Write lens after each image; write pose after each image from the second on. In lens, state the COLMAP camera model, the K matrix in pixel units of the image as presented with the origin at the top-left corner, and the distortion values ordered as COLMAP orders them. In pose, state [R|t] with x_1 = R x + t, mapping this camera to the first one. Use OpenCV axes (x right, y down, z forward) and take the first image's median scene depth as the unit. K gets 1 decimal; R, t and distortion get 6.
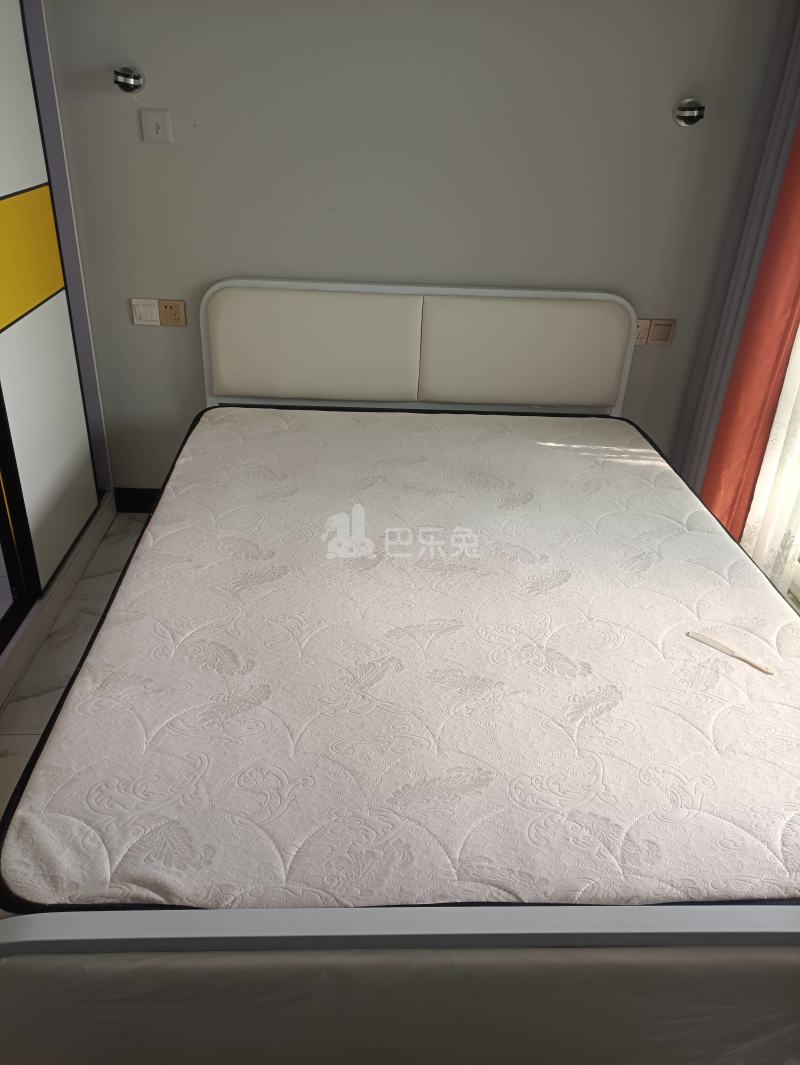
lens RADIAL K [[795.1, 0, 406.0], [0, 795.1, 526.3], [0, 0, 1]] dist [0.052318, -0.038839]
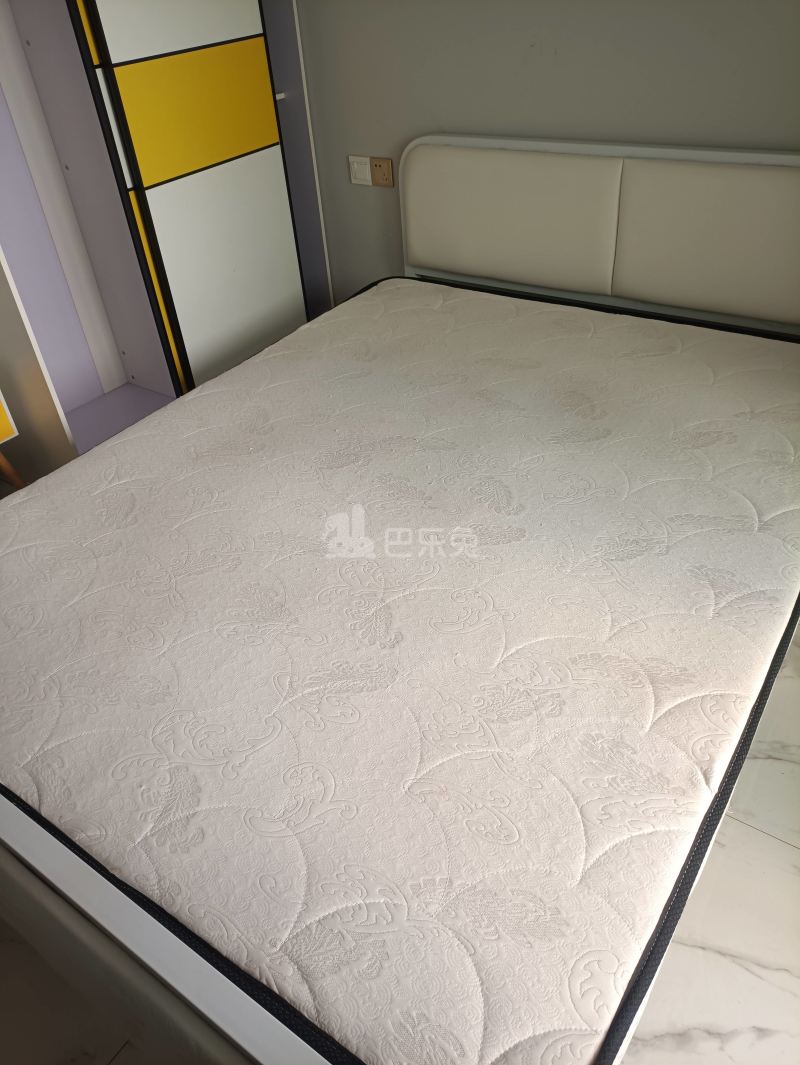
lens RADIAL K [[800.8, 0, 400.0], [0, 800.8, 532.5], [0, 0, 1]] dist [0.050920, -0.048658]
pose [[0.781385, 0.282714, -0.556336, 0.459284], [-0.193861, 0.957355, 0.214218, -0.074608], [0.593174, -0.059535, 0.802870, 0.242162]]
